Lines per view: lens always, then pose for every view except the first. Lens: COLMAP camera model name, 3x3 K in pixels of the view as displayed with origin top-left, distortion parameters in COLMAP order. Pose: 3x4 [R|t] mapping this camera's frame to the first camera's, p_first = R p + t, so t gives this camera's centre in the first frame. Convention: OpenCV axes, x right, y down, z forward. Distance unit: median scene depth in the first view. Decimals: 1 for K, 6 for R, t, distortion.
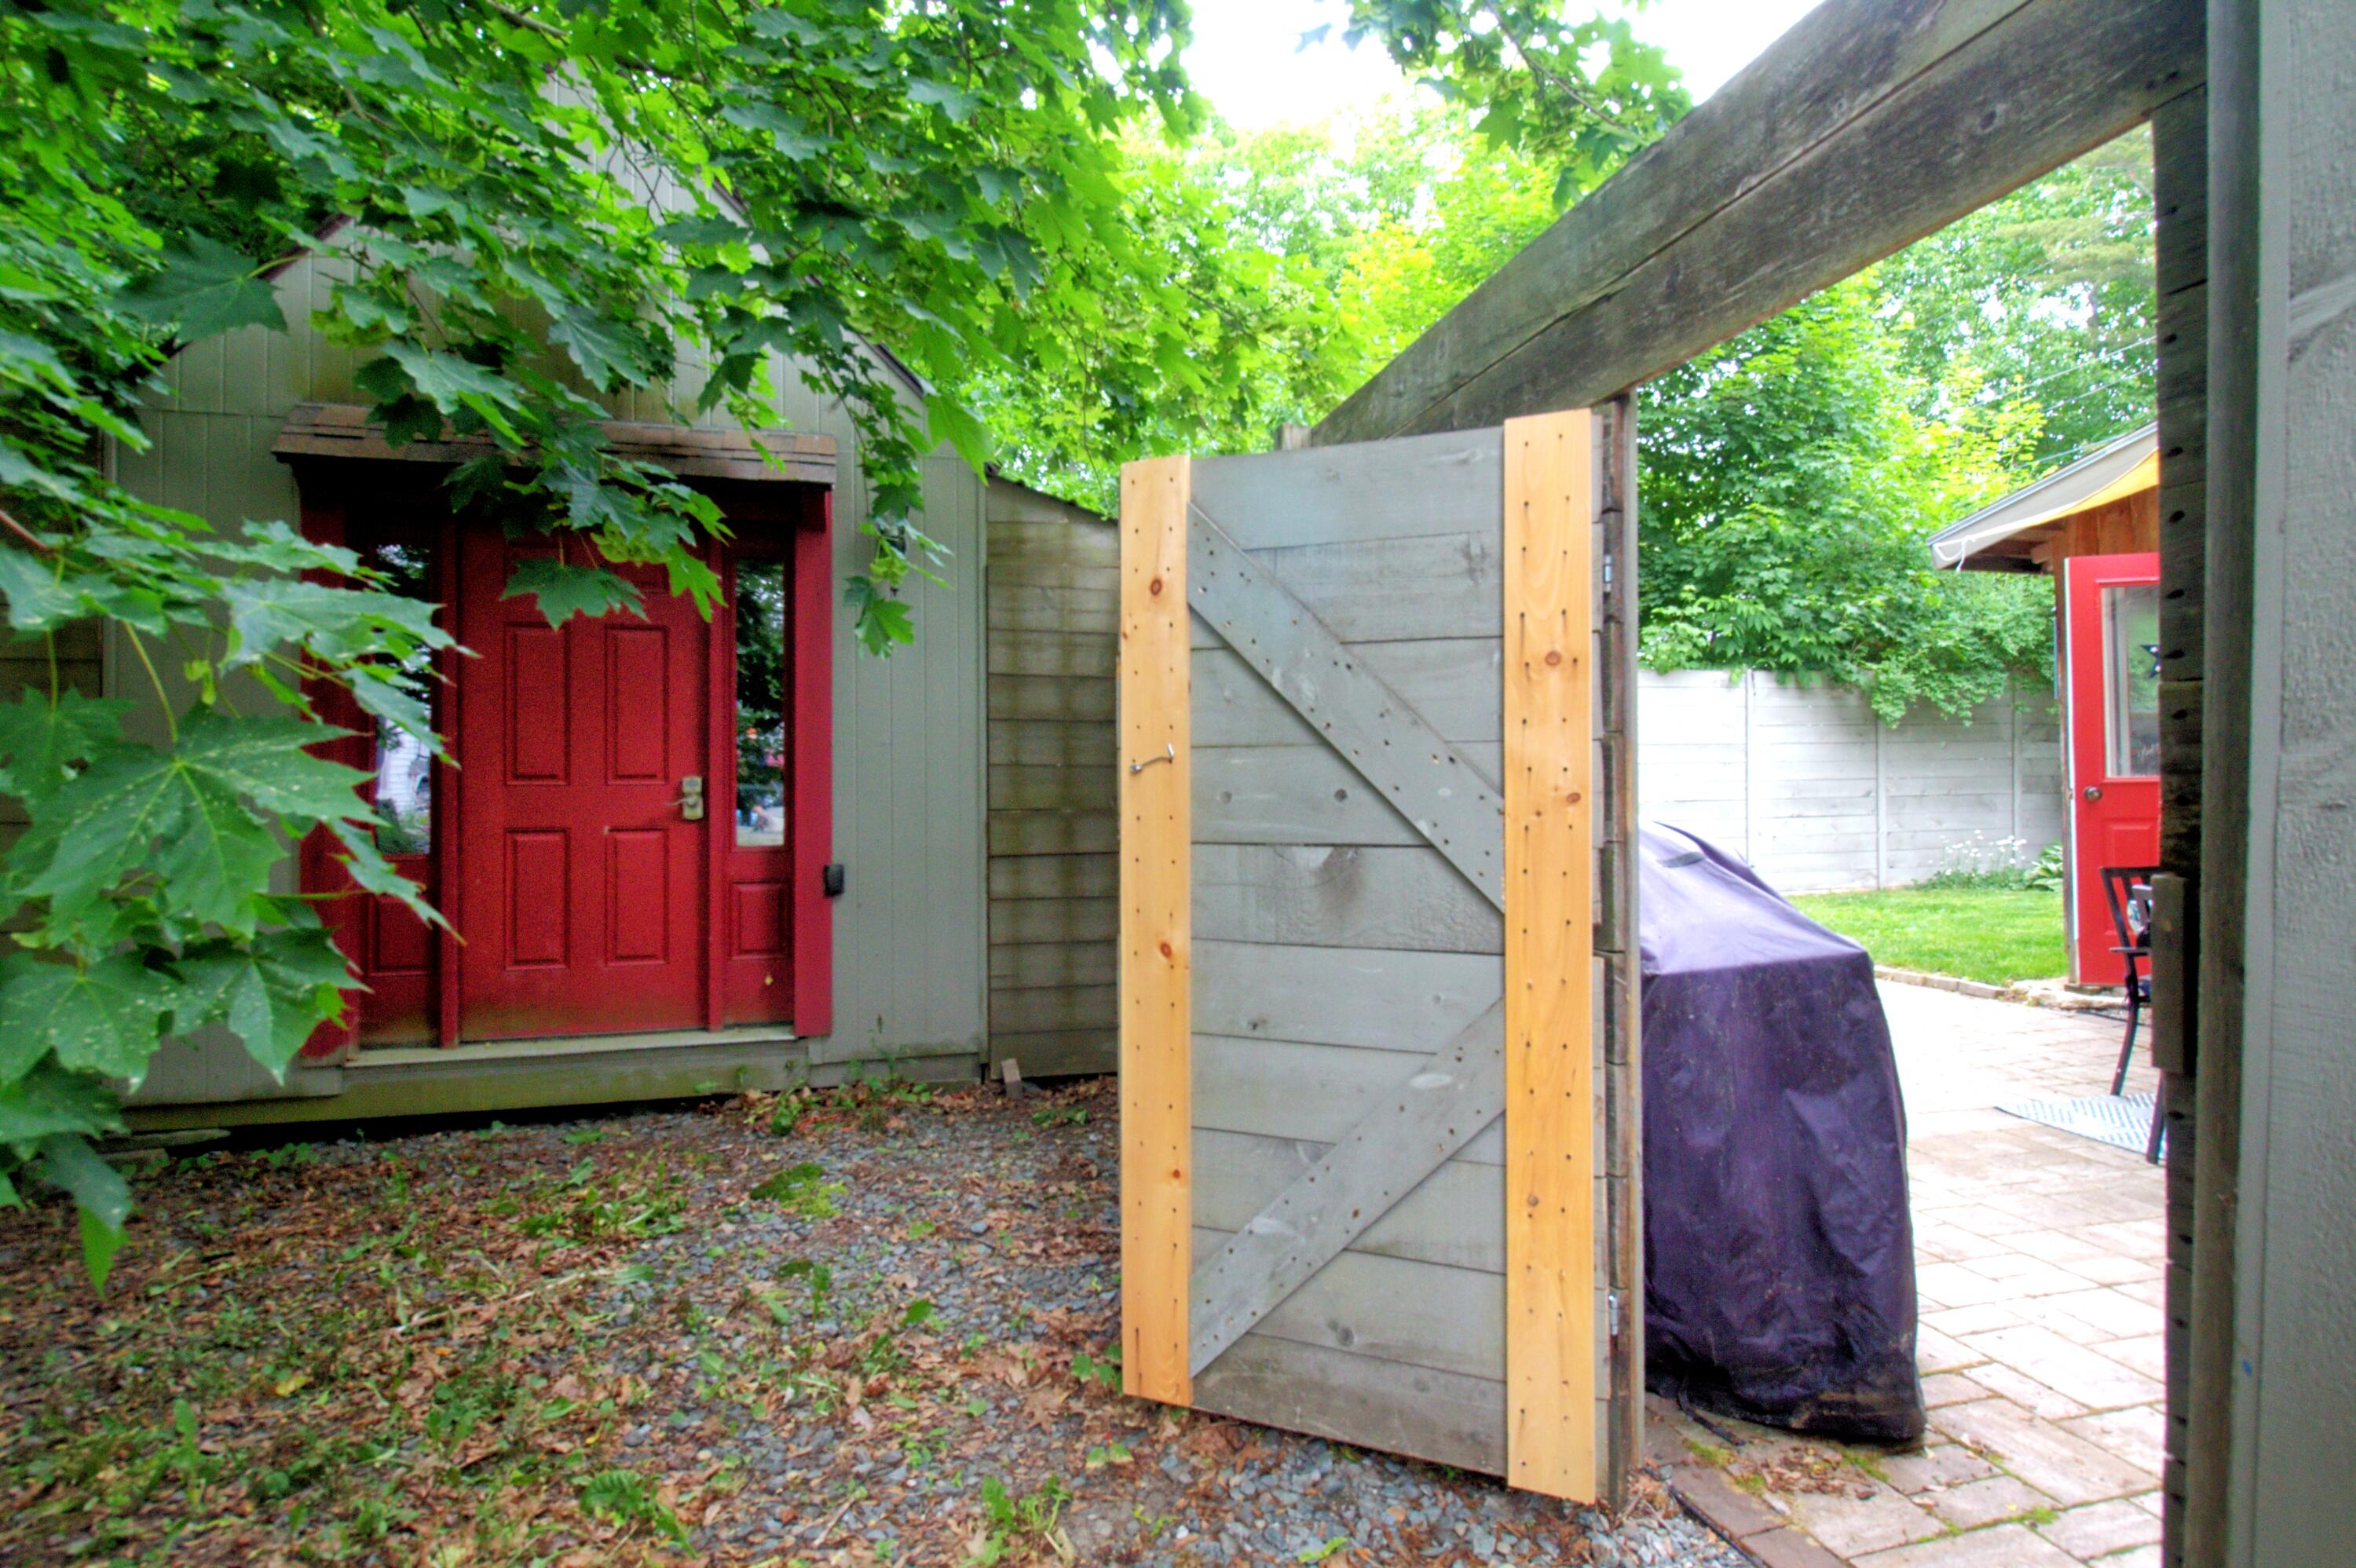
lens RADIAL K [[1282.6, 0, 1181.9], [0, 1282.6, 781.7], [0, 0, 1]] dist [-0.005281, -0.000903]
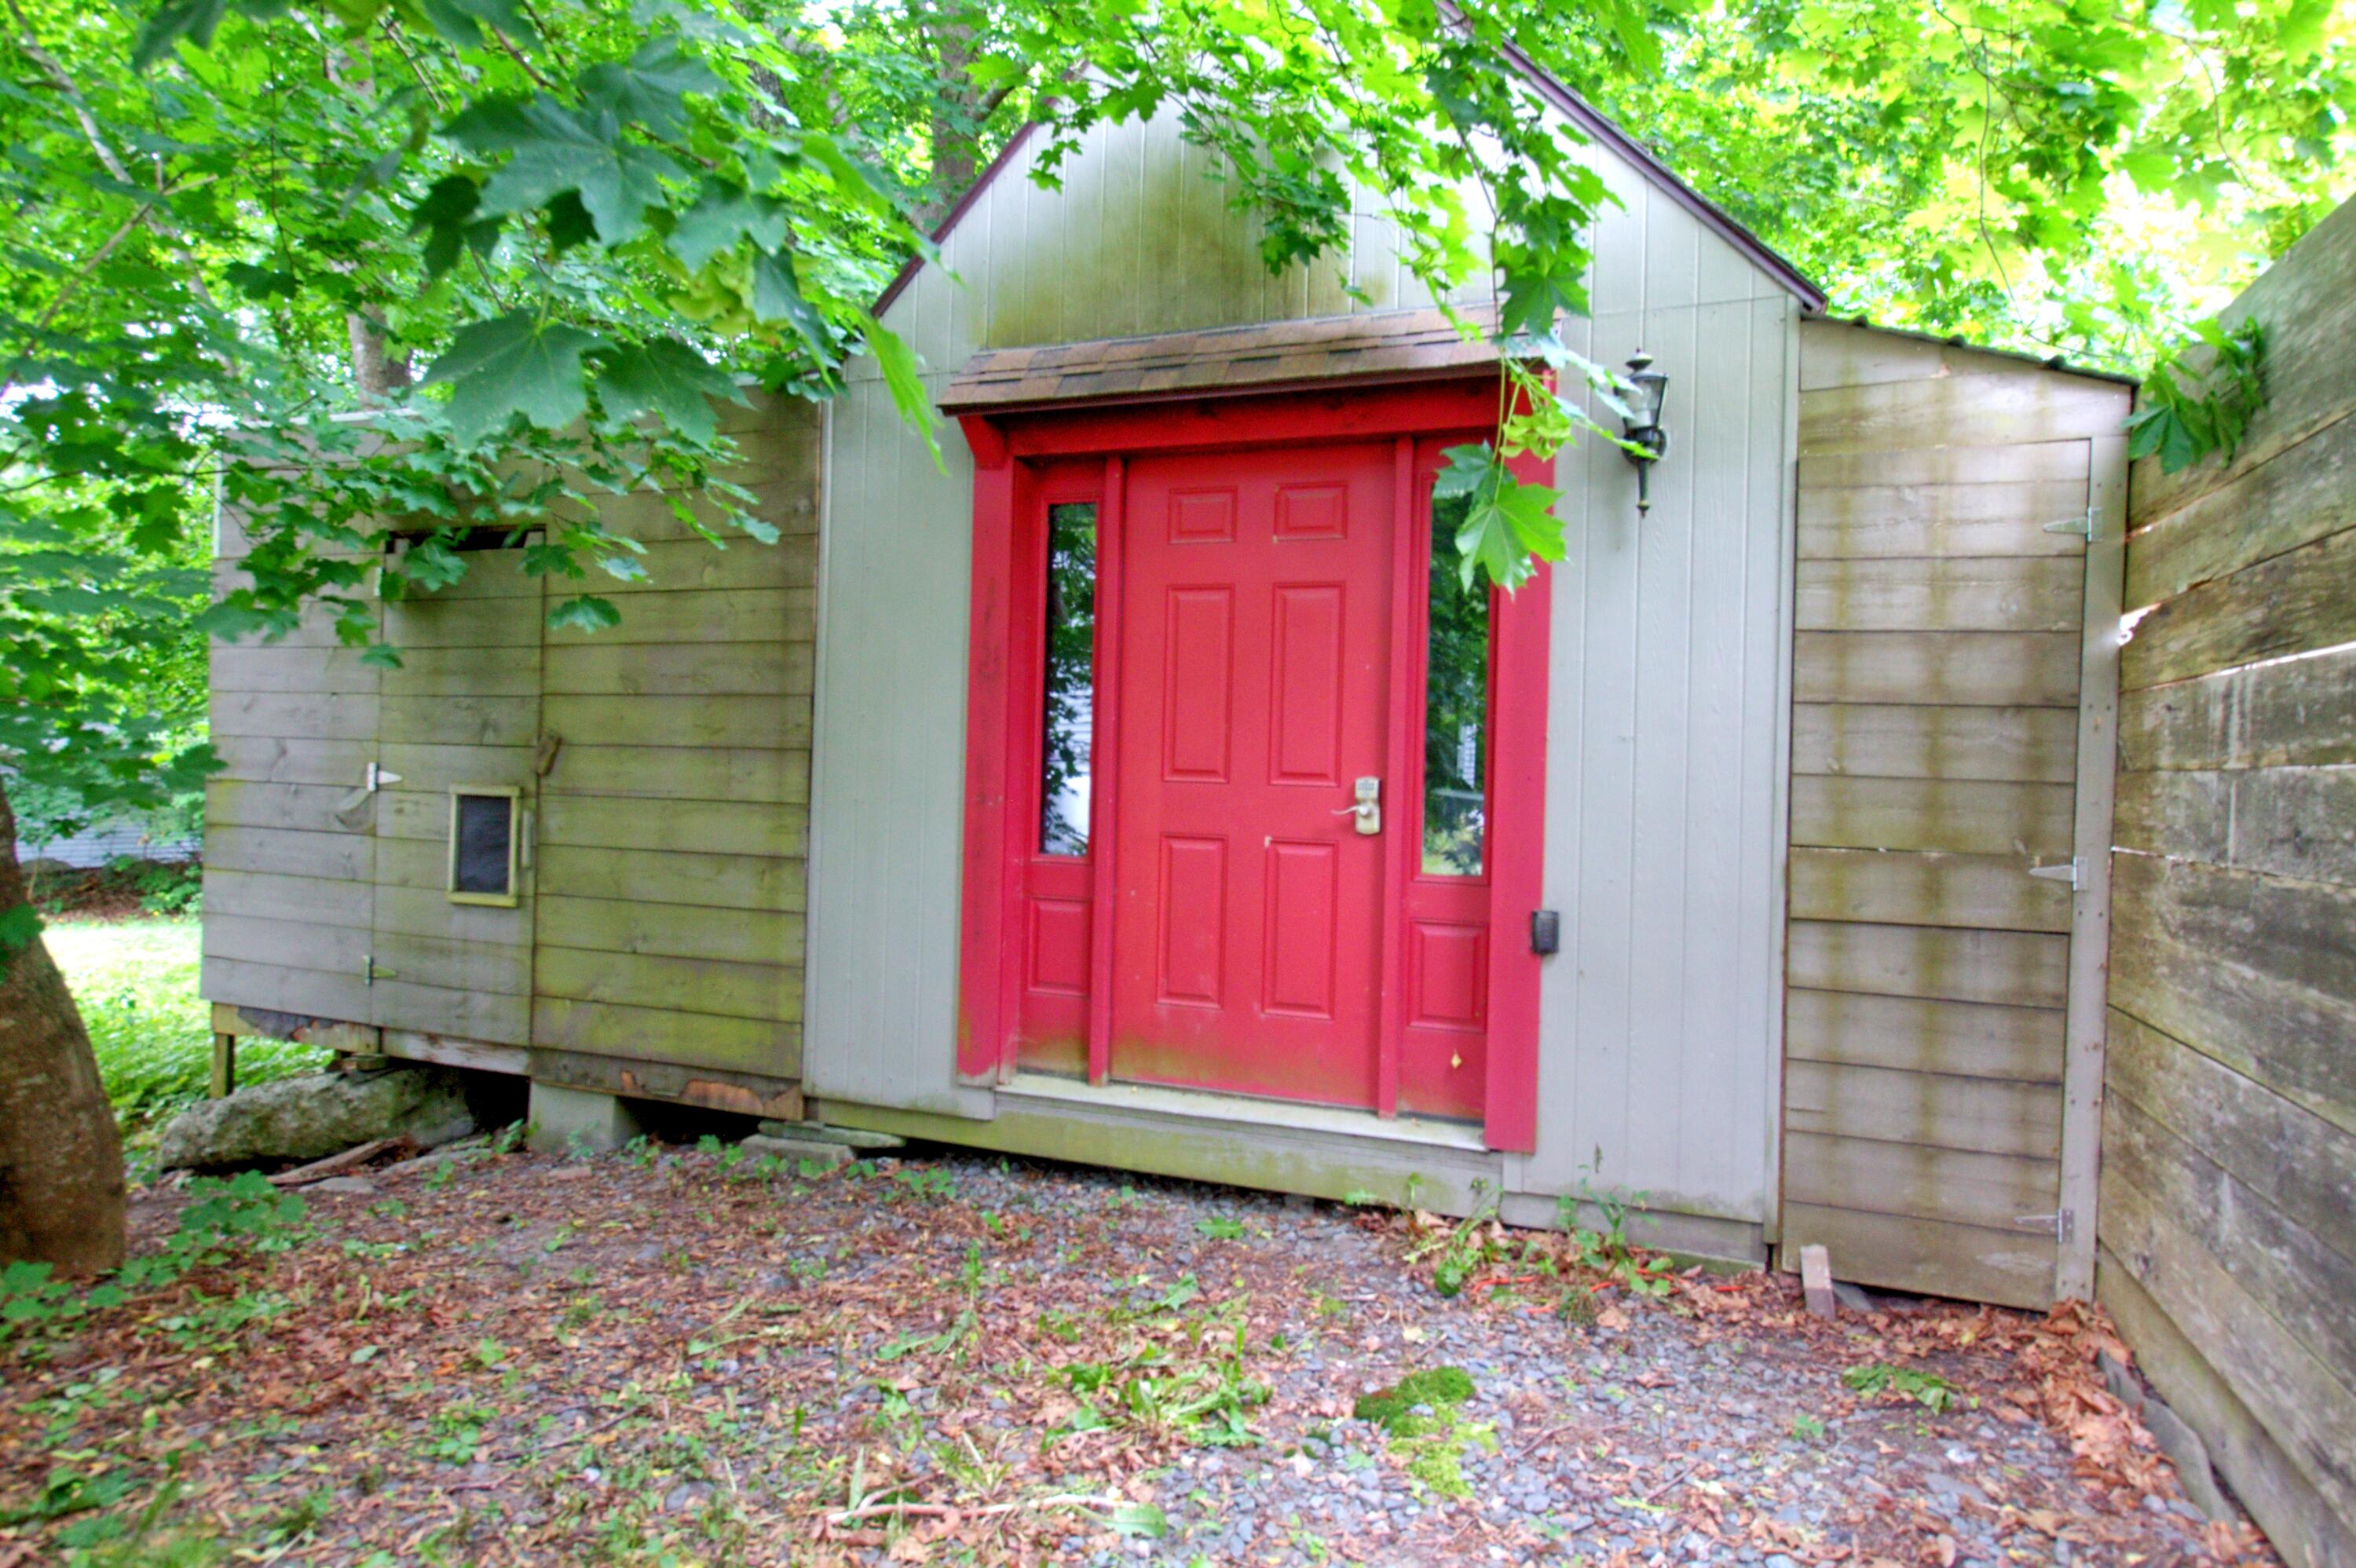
lens RADIAL K [[1373.5, 0, 1154.1], [0, 1373.5, 752.0], [0, 0, 1]] dist [-0.001370, -0.002769]
pose [[0.803147, 0.021748, -0.595384, -0.000471], [-0.031236, 0.999496, -0.005627, -0.010317], [0.594961, 0.023117, 0.803422, 0.275322]]
